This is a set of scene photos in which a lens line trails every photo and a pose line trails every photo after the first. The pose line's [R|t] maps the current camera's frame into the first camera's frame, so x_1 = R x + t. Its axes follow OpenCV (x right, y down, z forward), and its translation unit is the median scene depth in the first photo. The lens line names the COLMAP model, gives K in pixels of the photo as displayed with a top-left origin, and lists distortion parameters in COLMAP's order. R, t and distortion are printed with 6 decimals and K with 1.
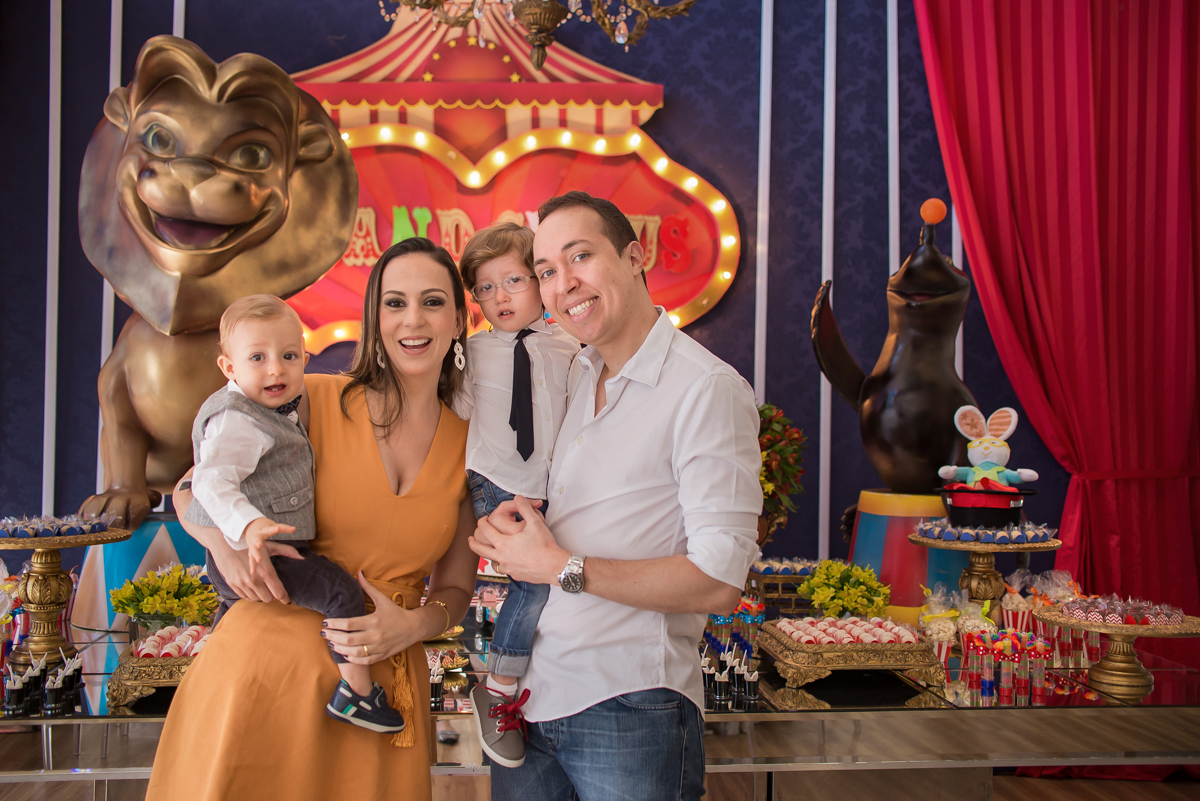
lens RADIAL K [[1231.6, 0, 595.7], [0, 1231.6, 377.7], [0, 0, 1]] dist [-0.078170, 0.000000]
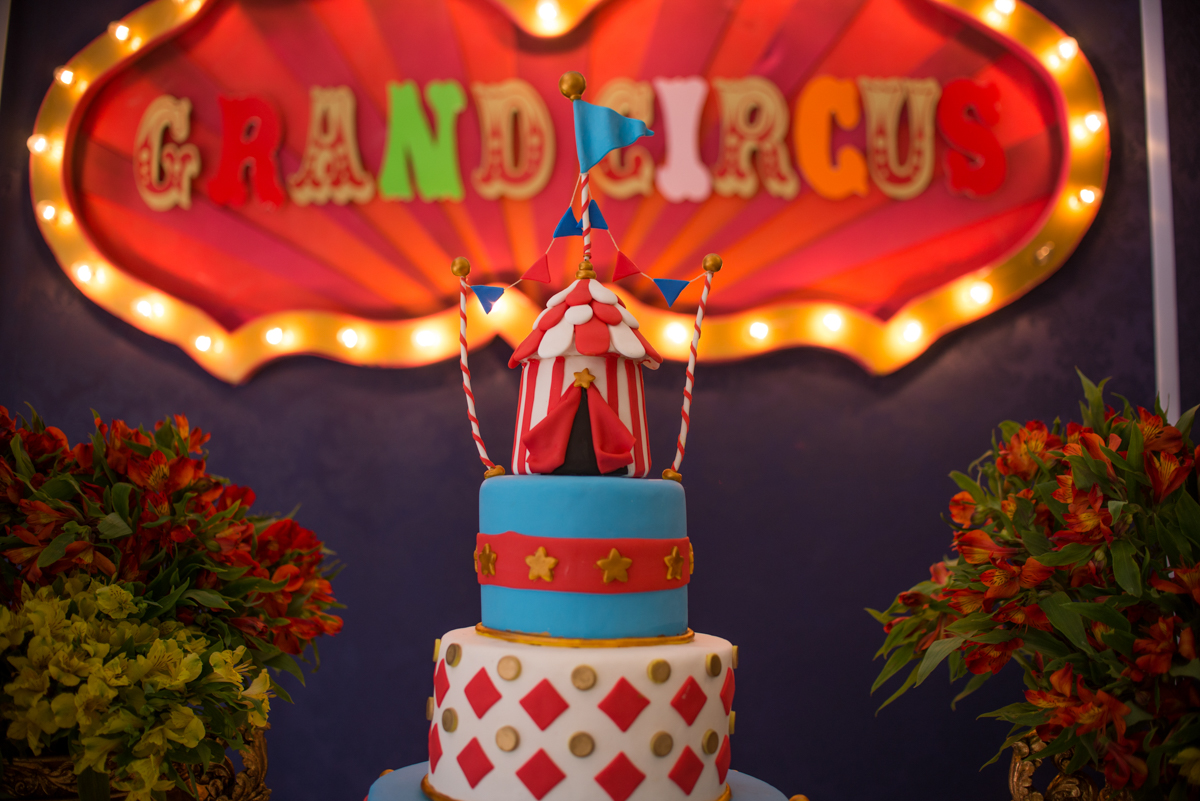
lens RADIAL K [[1231.6, 0, 600.9], [0, 1231.6, 395.6], [0, 0, 1]] dist [-0.078170, 0.000000]
pose [[0.988415, -0.018183, -0.150682, -0.007766], [0.013177, 0.999330, -0.034151, 0.005098], [0.151202, 0.031770, 0.987992, 0.527852]]
